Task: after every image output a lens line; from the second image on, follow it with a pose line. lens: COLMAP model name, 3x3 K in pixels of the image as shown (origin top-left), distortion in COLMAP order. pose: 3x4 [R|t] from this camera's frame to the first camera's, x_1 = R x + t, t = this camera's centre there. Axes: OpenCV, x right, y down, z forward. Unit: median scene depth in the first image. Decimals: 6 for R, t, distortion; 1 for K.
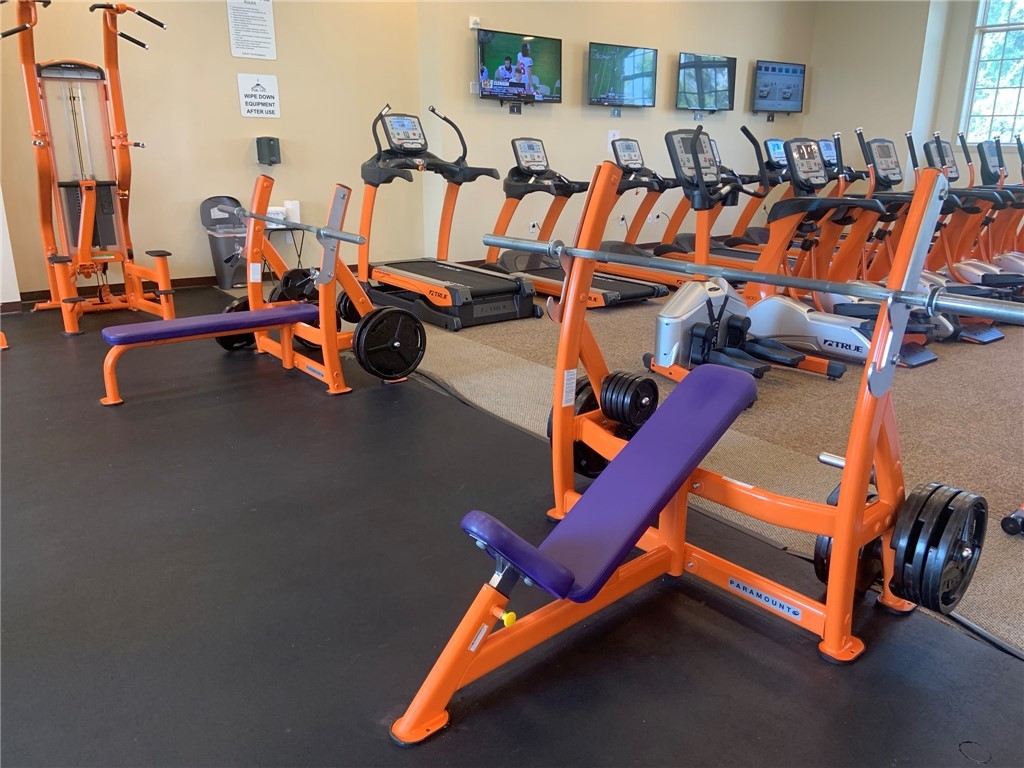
lens RADIAL K [[788.0, 0, 521.2], [0, 788.0, 389.6], [0, 0, 1]] dist [0.064835, -0.004682]
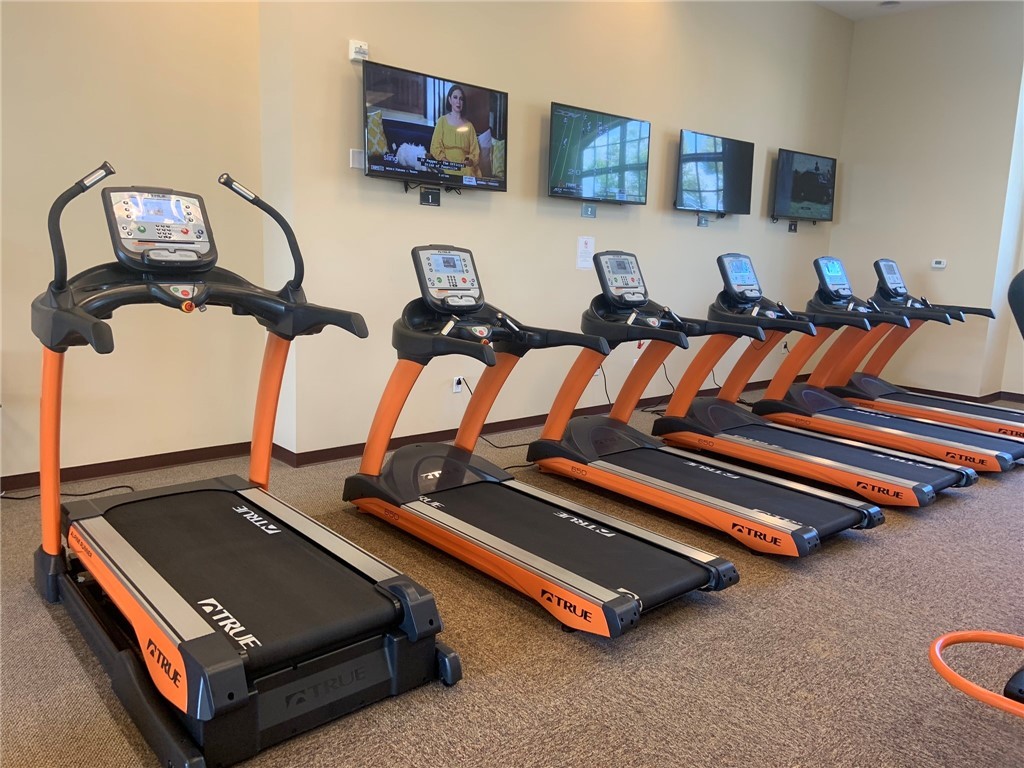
lens RADIAL K [[788.0, 0, 508.6], [0, 788.0, 378.5], [0, 0, 1]] dist [0.064835, -0.004682]
pose [[0.998037, 0.018621, 0.059790, 0.021457], [-0.010491, 0.990992, -0.133508, -0.158867], [-0.061738, 0.132619, 0.989242, 0.485291]]
